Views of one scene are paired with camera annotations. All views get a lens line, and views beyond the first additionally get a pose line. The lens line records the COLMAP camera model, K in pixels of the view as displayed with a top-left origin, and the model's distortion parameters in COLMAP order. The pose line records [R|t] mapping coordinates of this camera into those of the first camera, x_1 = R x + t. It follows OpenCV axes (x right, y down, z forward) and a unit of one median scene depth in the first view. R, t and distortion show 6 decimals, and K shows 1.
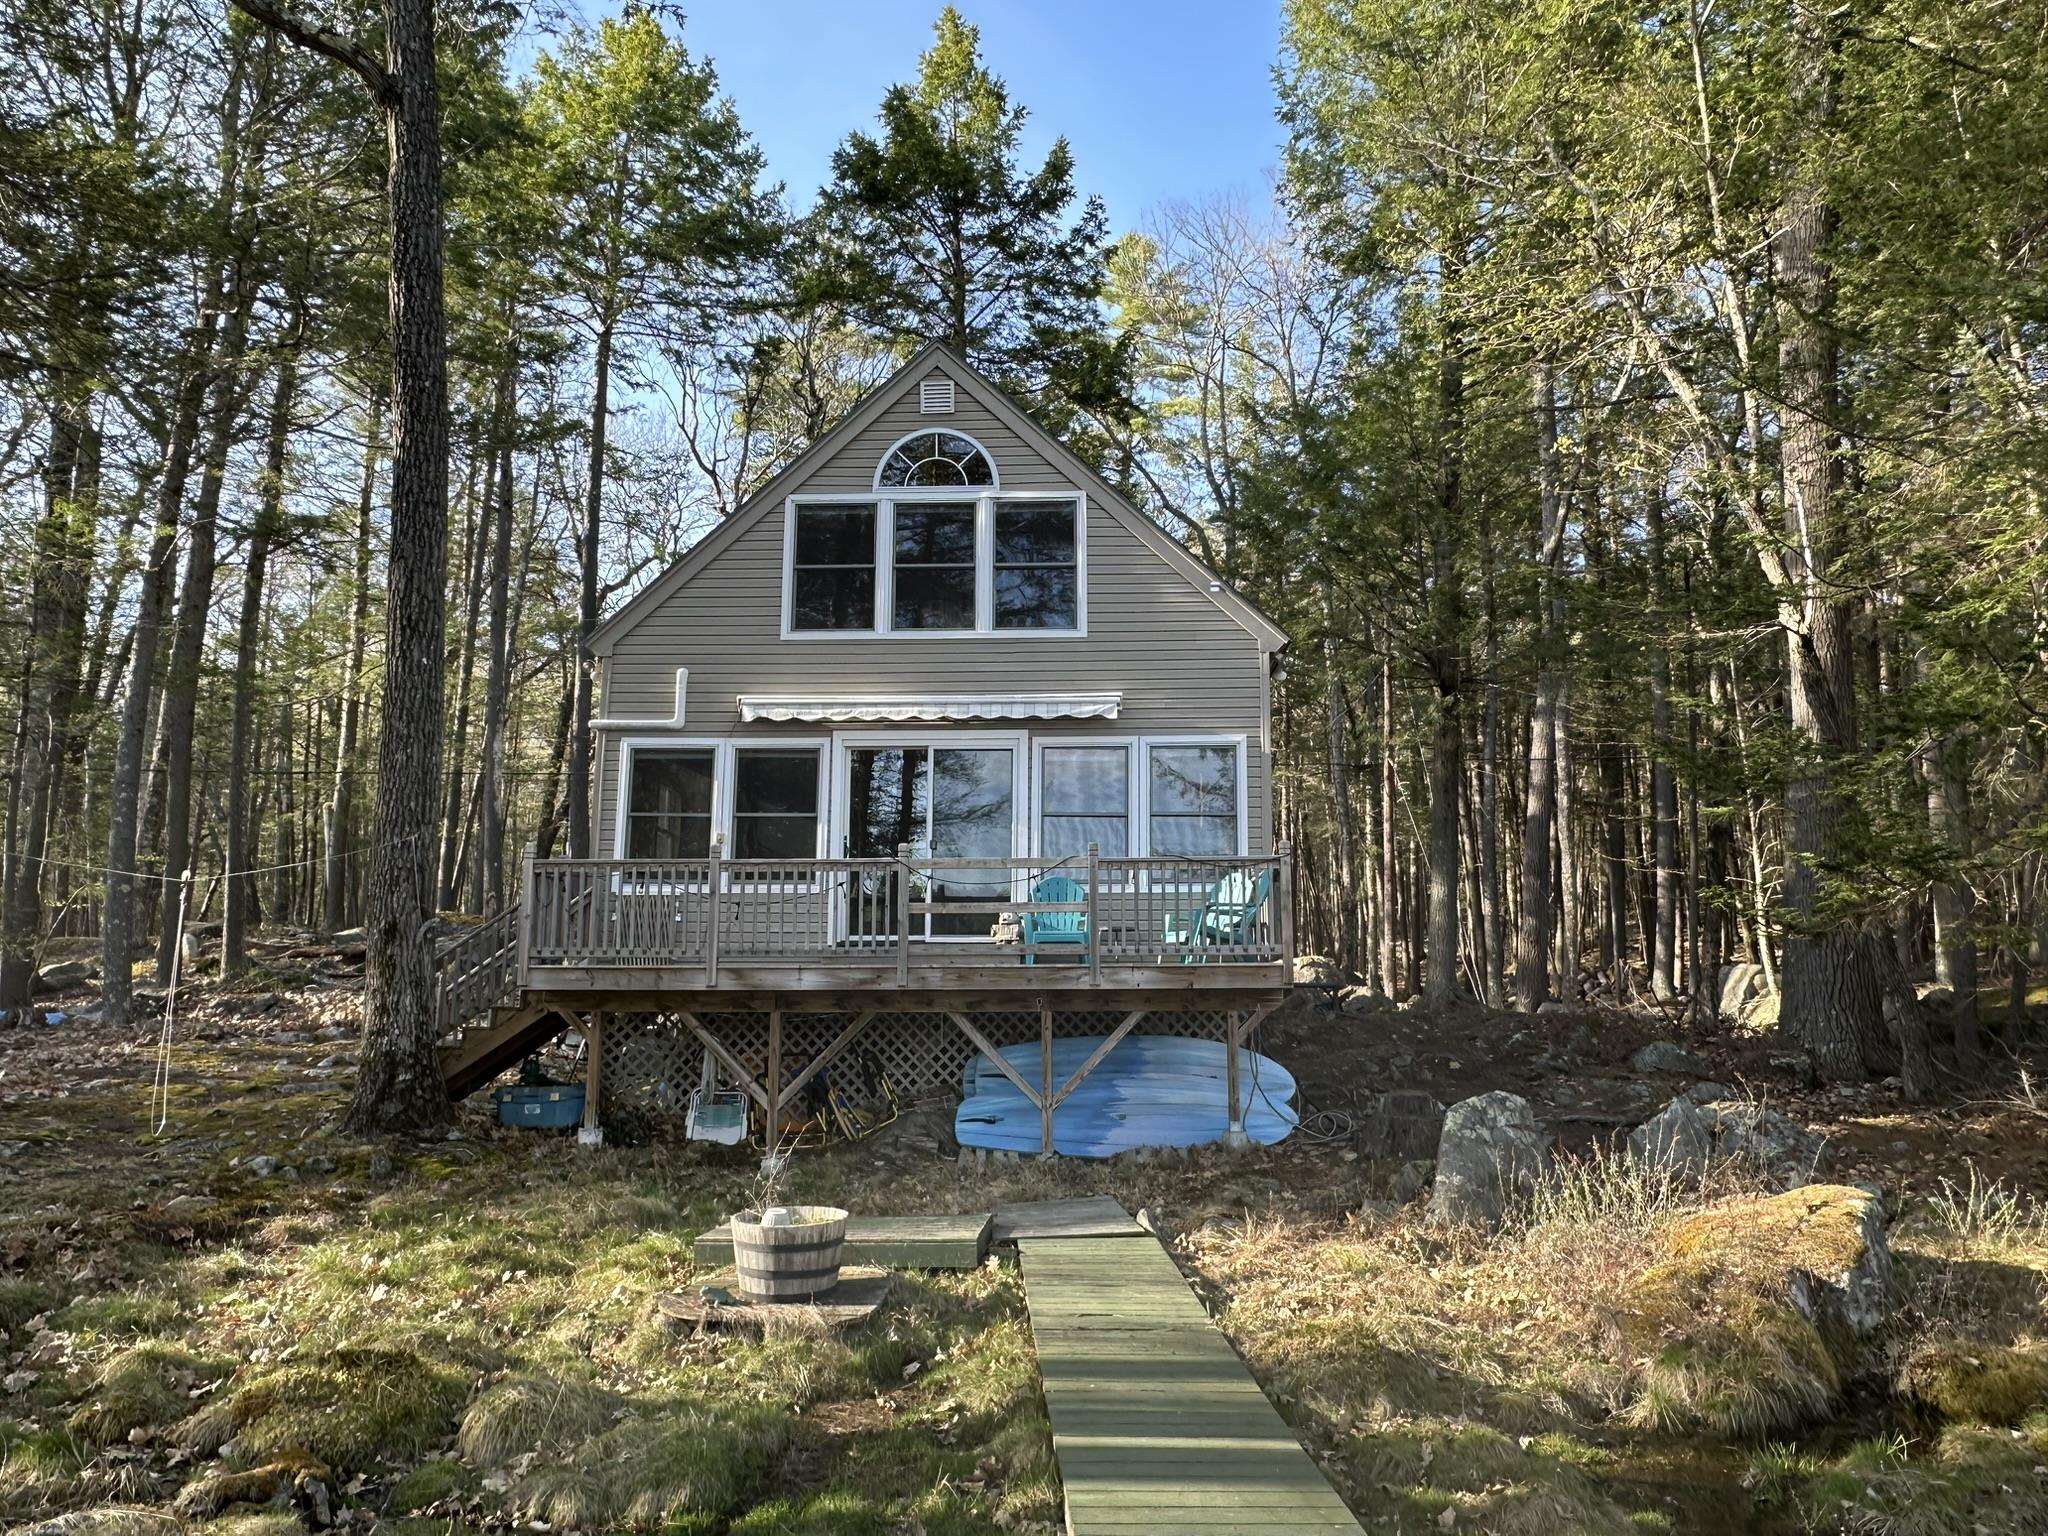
lens RADIAL K [[1394.5, 0, 1024.0], [0, 1394.5, 768.0], [0, 0, 1]] dist [-0.009721, -0.002835]
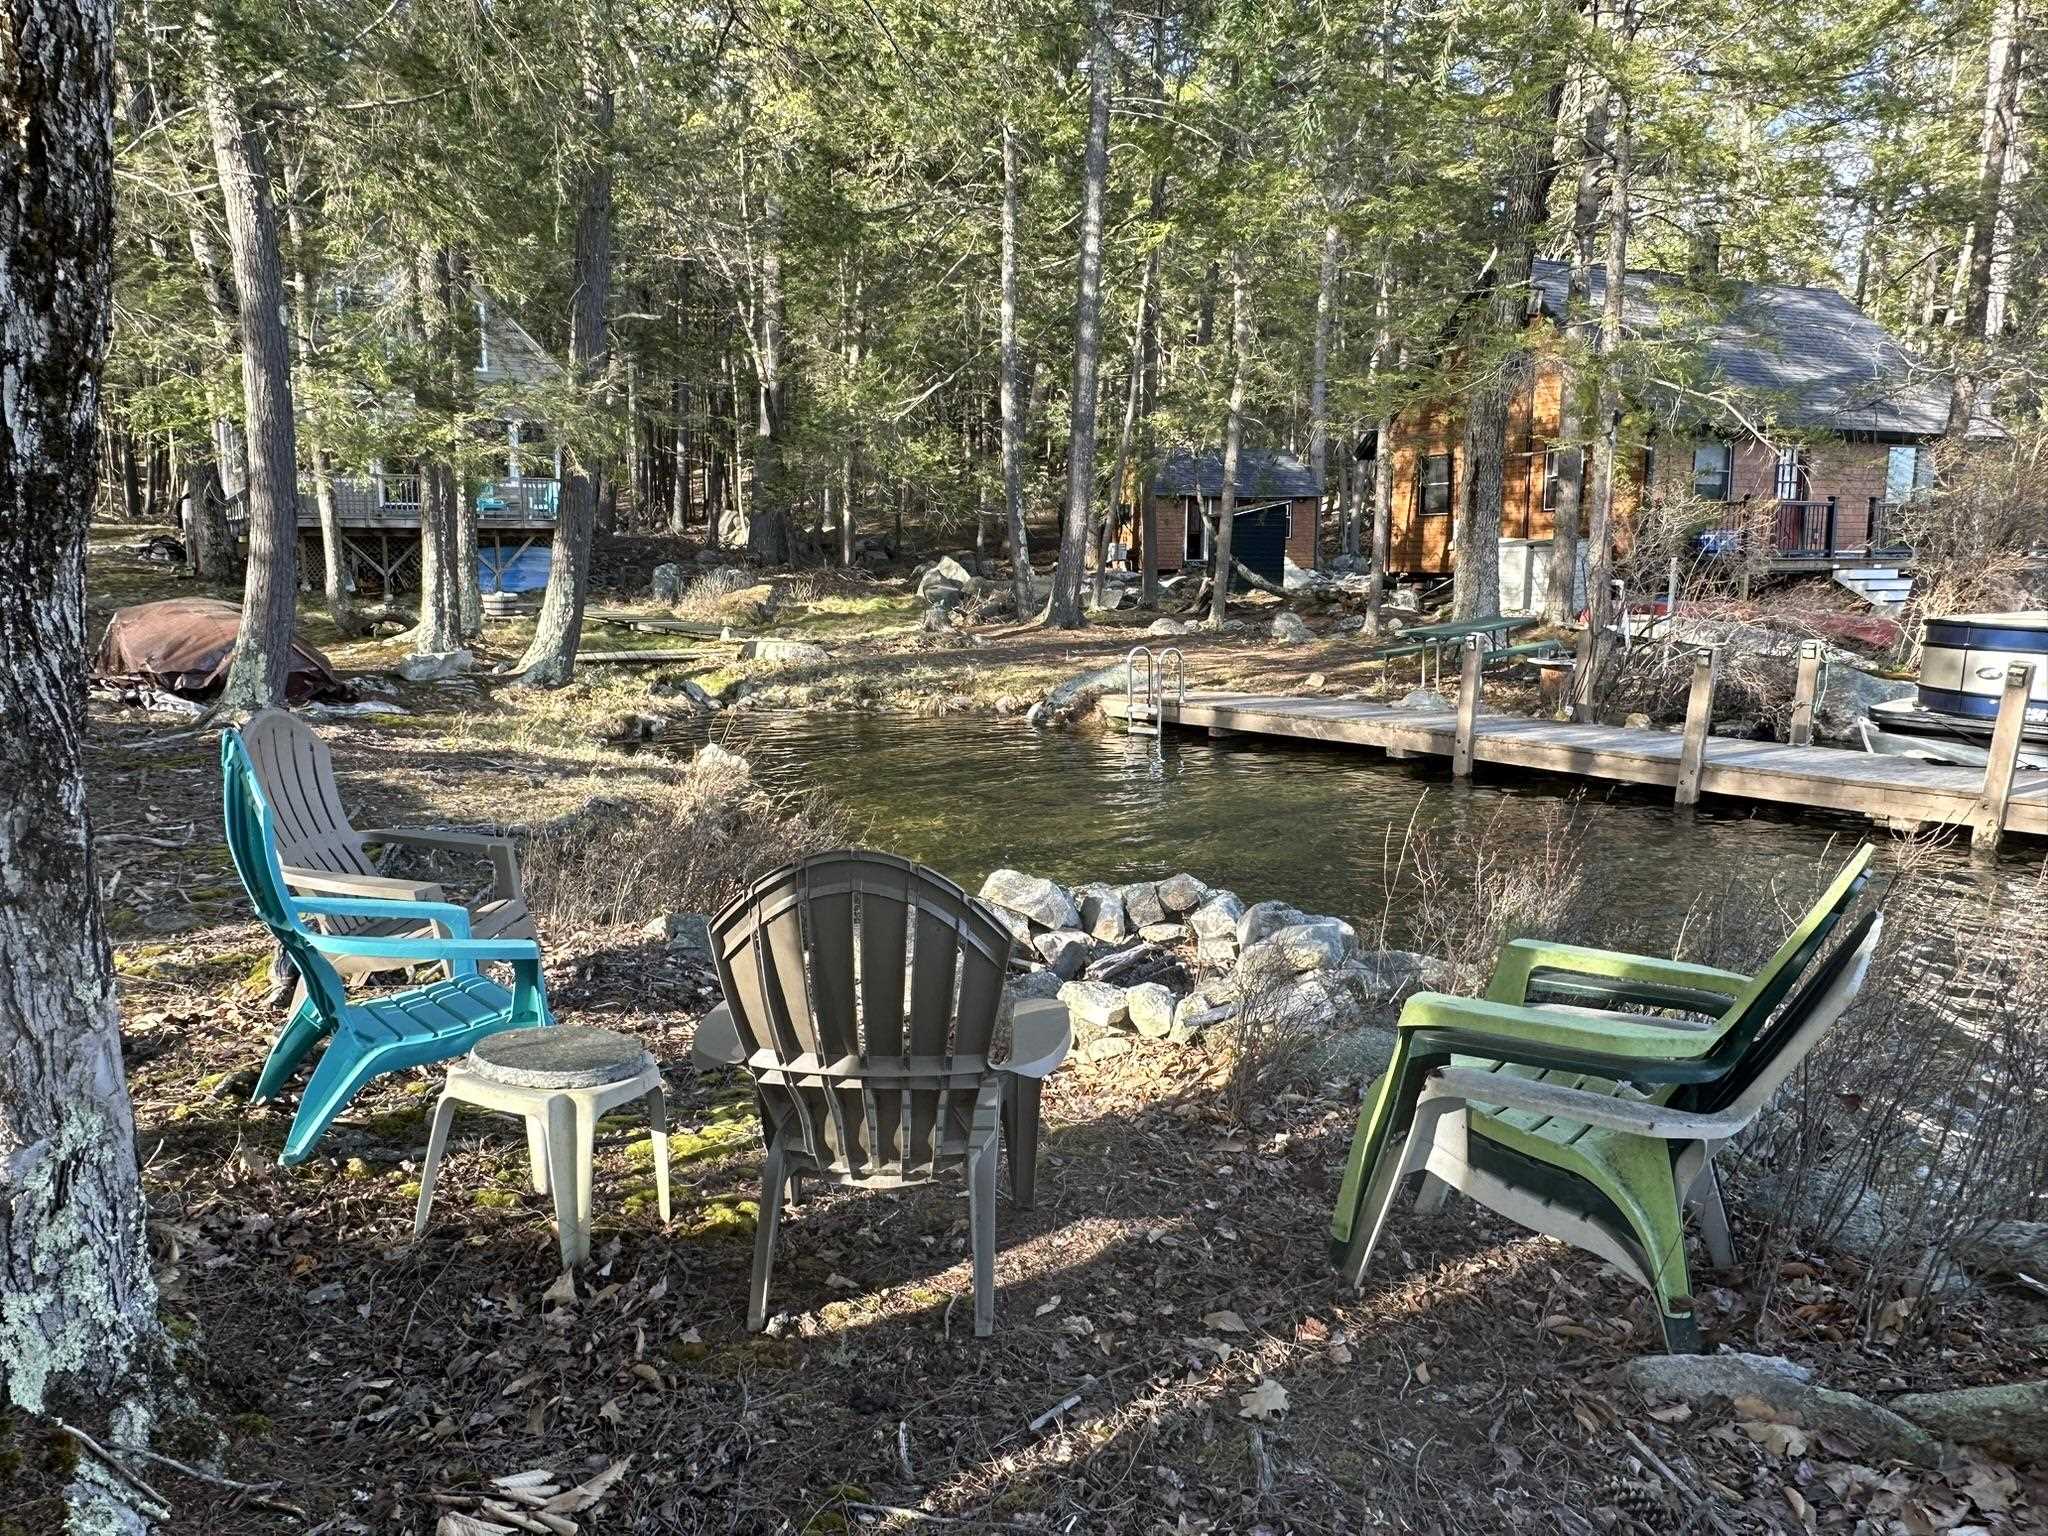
lens RADIAL K [[1383.5, 0, 1024.0], [0, 1383.5, 768.0], [0, 0, 1]] dist [-0.007940, -0.001204]
pose [[0.767564, -0.099325, 0.633230, -0.779978], [-0.116607, 0.949797, 0.290324, -0.238034], [-0.630277, -0.296681, 0.717448, -1.368634]]
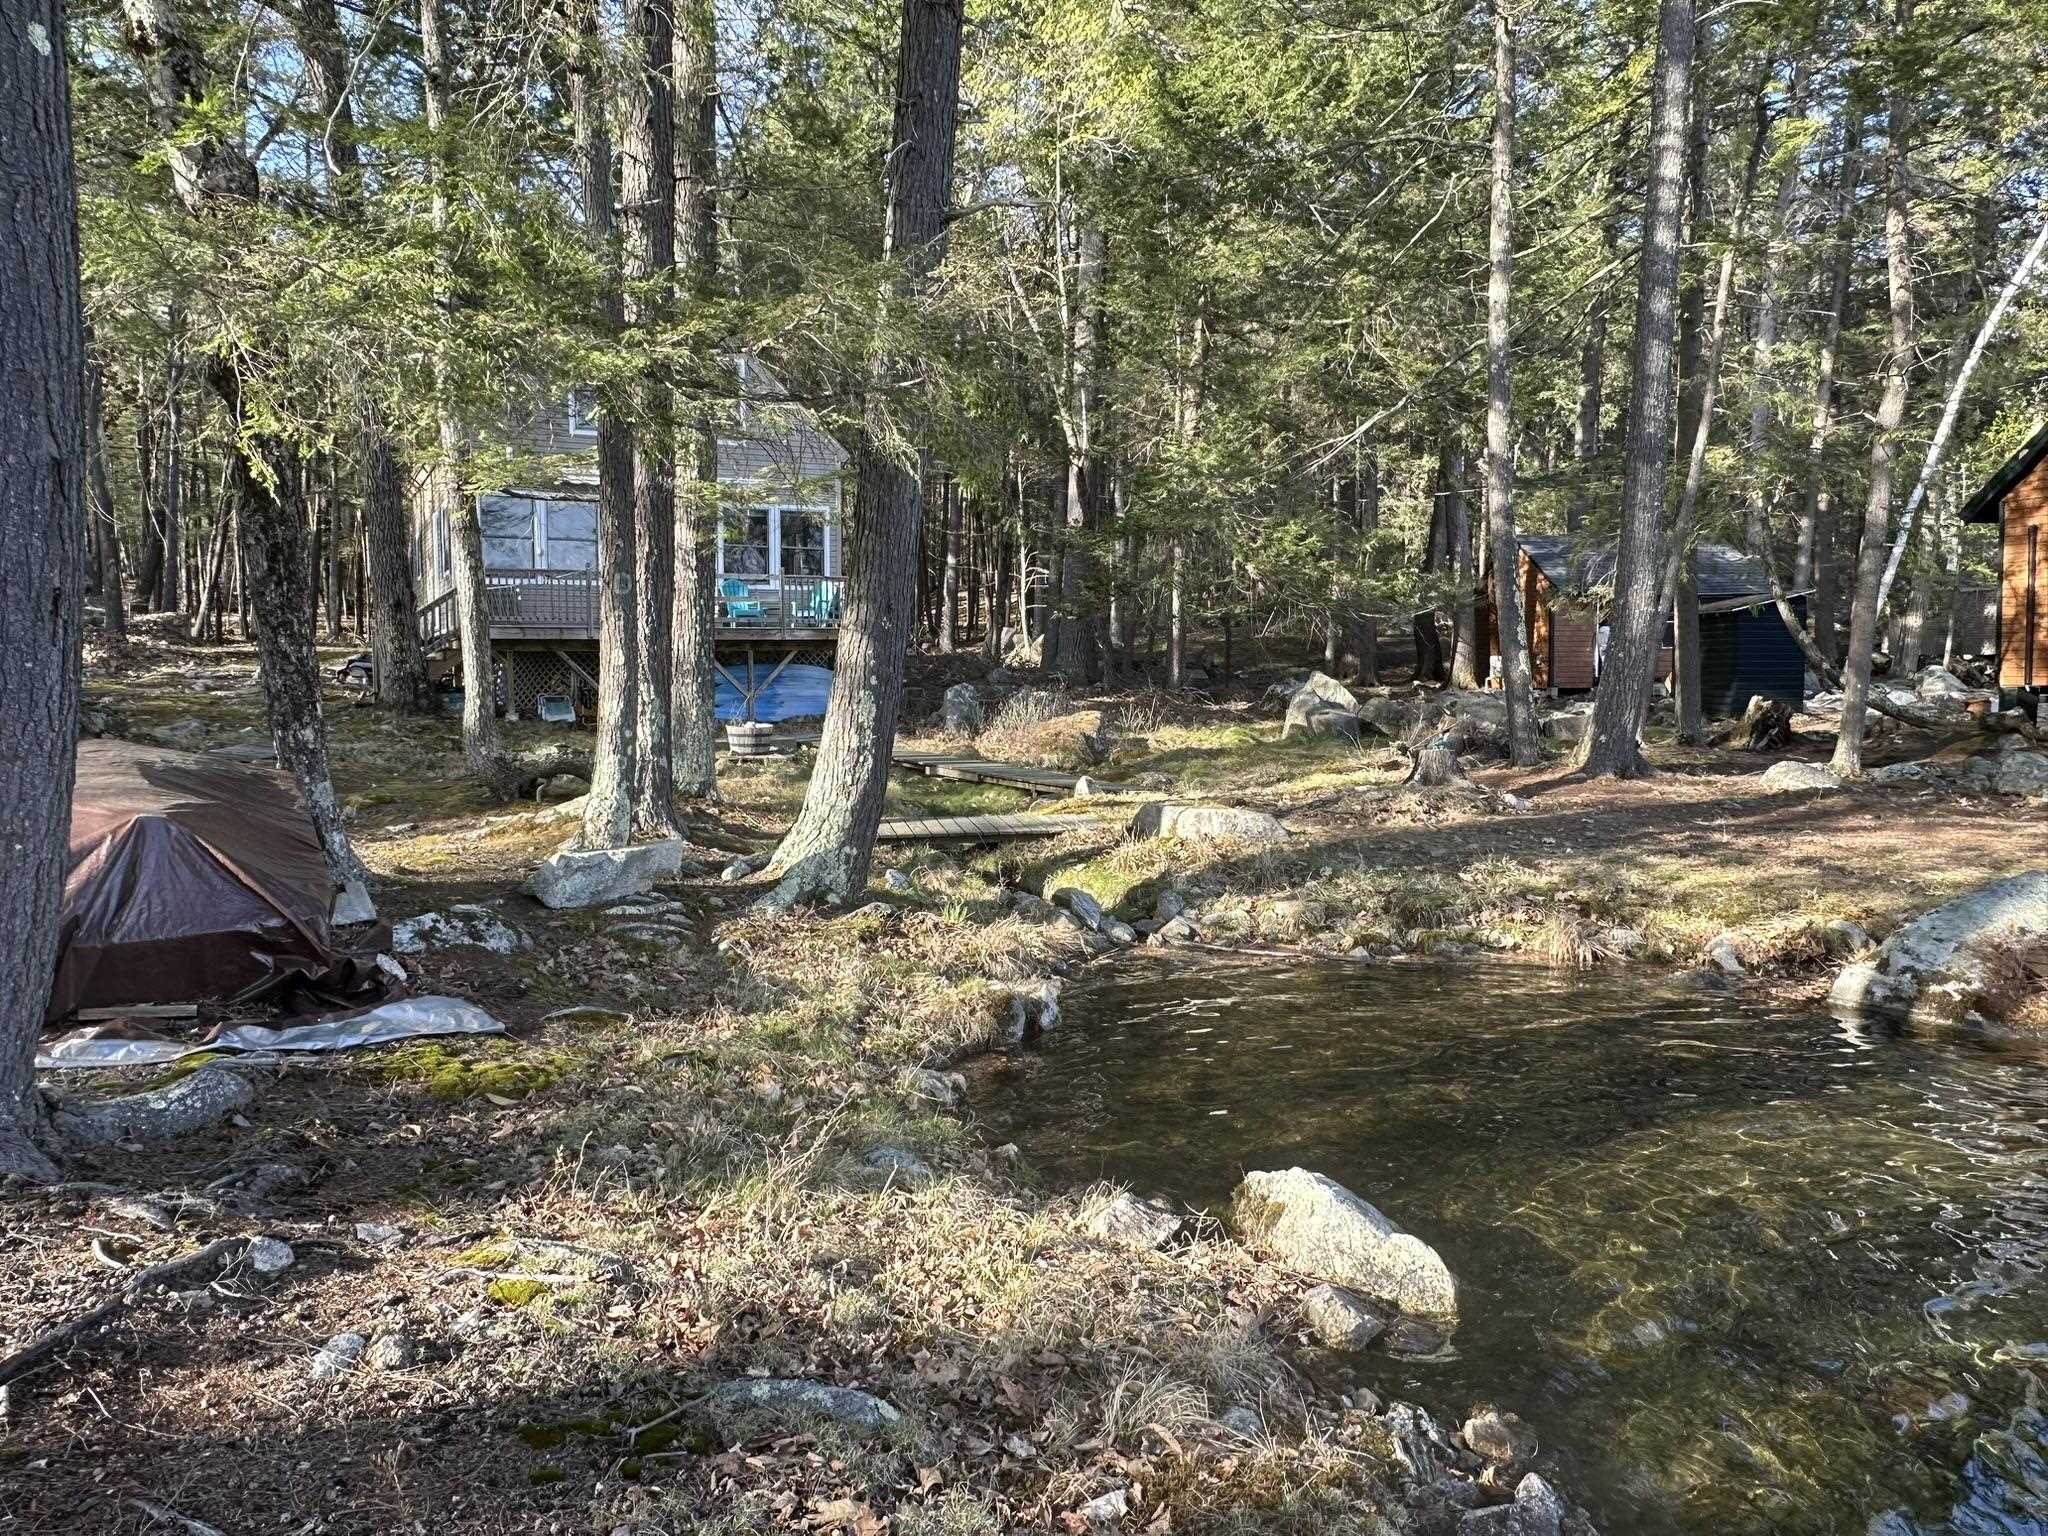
lens RADIAL K [[1388.4, 0, 1017.4], [0, 1388.4, 780.3], [0, 0, 1]] dist [-0.002085, -0.006975]
pose [[0.867576, -0.045124, 0.495254, -0.563538], [-0.080408, 0.970043, 0.229241, -0.115052], [-0.490762, -0.238706, 0.837957, -0.785687]]
